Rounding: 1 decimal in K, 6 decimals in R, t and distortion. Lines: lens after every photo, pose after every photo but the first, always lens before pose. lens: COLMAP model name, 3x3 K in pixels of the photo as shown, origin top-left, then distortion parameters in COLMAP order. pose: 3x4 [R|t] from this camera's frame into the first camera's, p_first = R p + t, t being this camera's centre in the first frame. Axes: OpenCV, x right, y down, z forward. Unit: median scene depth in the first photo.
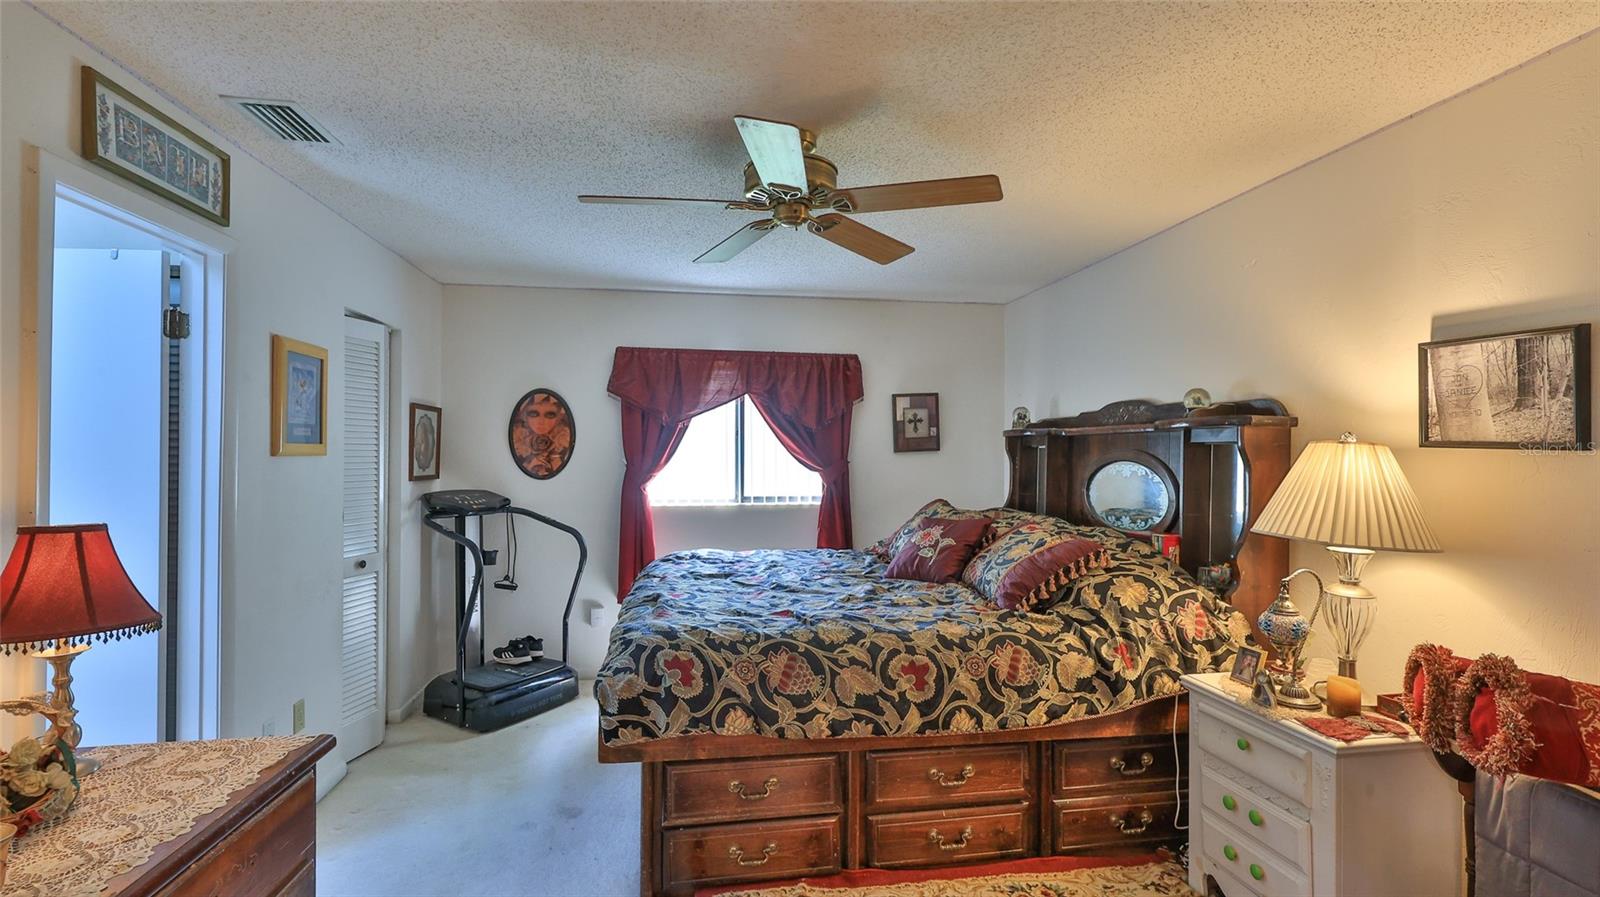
lens RADIAL K [[707.7, 0, 800.0], [0, 707.7, 448.5], [0, 0, 1]] dist [-0.000262, -0.000803]
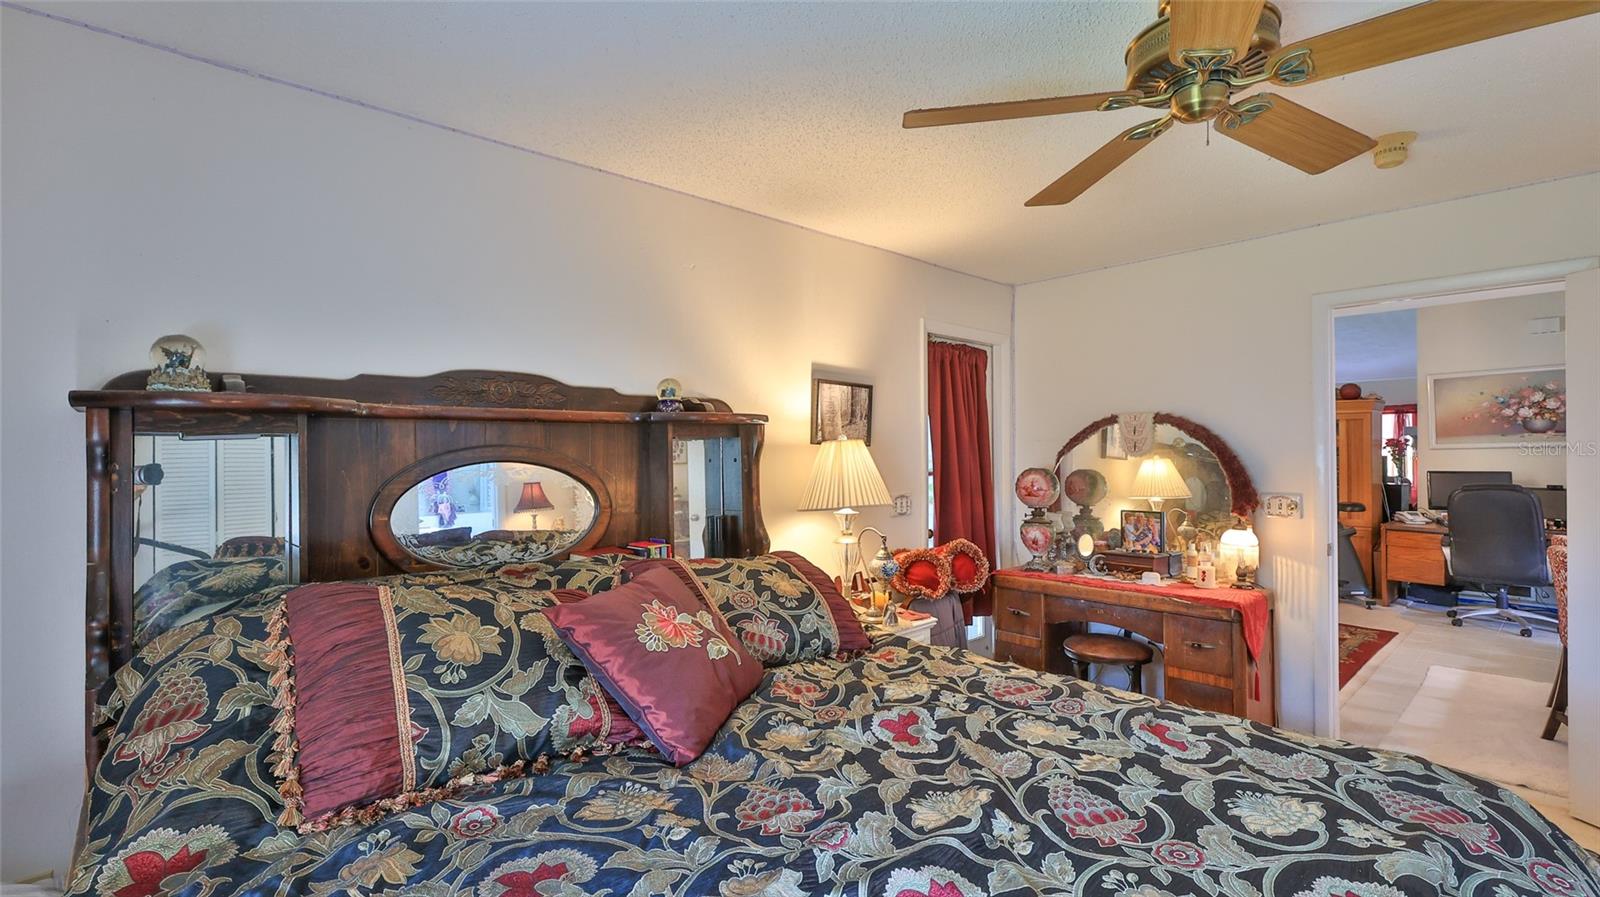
lens RADIAL K [[707.7, 0, 800.0], [0, 707.7, 448.5], [0, 0, 1]] dist [-0.000262, -0.000803]
pose [[-0.539680, -0.000759, 0.841870, -0.361882], [-0.002946, 0.999995, -0.000987, 0.008358], [-0.841865, -0.003013, -0.539680, 1.511670]]
